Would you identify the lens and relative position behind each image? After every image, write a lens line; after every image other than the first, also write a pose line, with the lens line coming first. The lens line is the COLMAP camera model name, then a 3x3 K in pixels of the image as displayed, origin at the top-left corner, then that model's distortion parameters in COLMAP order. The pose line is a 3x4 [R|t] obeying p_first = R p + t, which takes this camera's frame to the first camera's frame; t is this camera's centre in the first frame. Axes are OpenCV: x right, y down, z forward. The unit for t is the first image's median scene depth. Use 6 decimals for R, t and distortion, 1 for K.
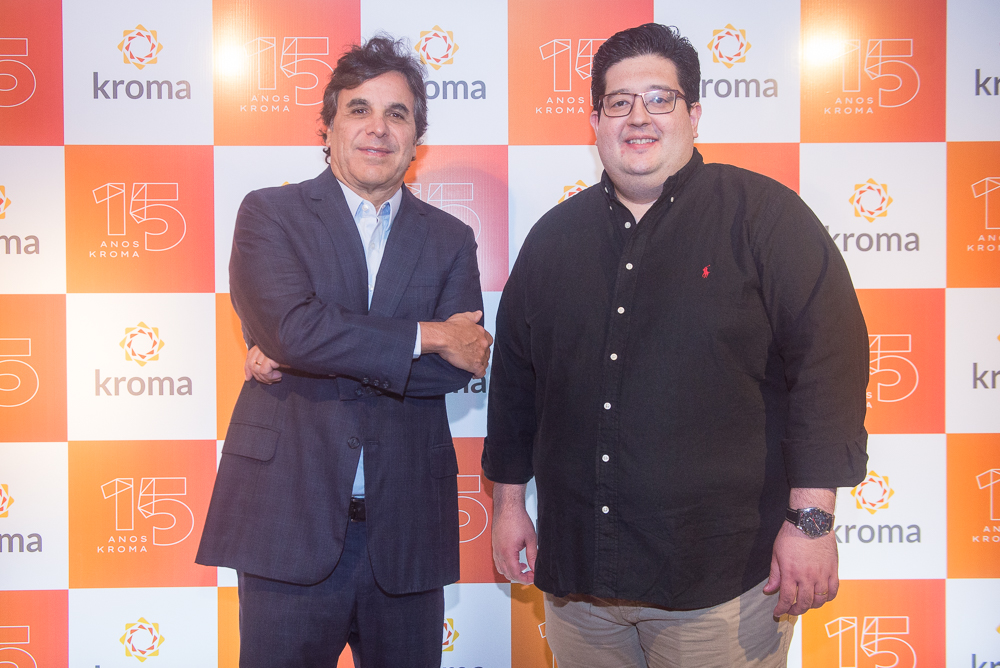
lens RADIAL K [[1008.5, 0, 468.9], [0, 1008.5, 344.9], [0, 0, 1]] dist [0.027342, 0.000000]
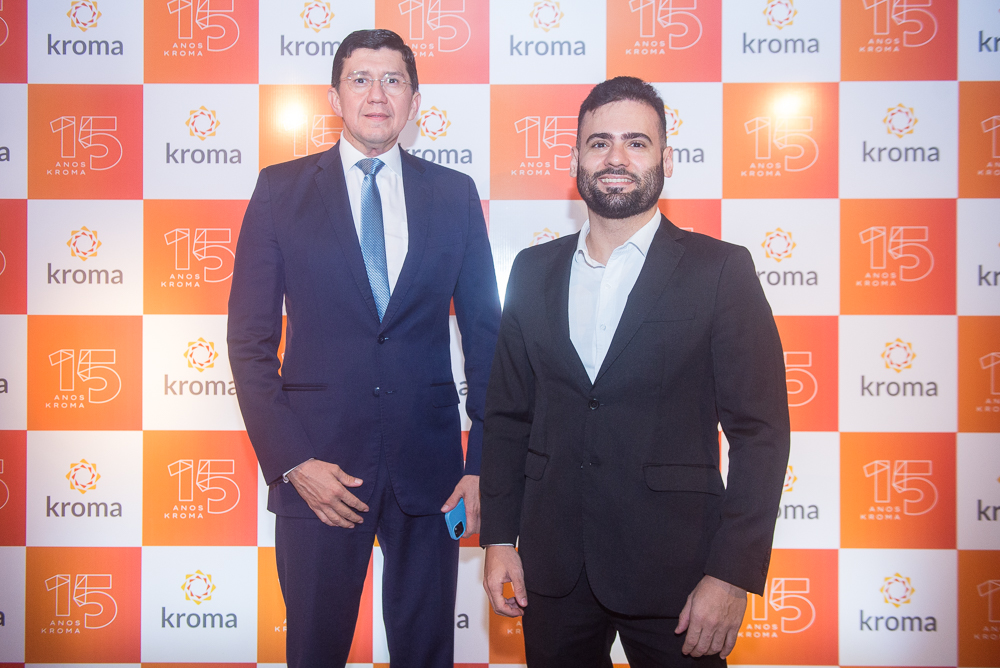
lens RADIAL K [[1008.5, 0, 490.2], [0, 1008.5, 328.7], [0, 0, 1]] dist [0.027342, 0.000000]
pose [[0.999441, 0.007674, -0.032535, 0.082393], [-0.008110, 0.999879, -0.013290, -0.019755], [0.032429, 0.013547, 0.999382, -0.262510]]
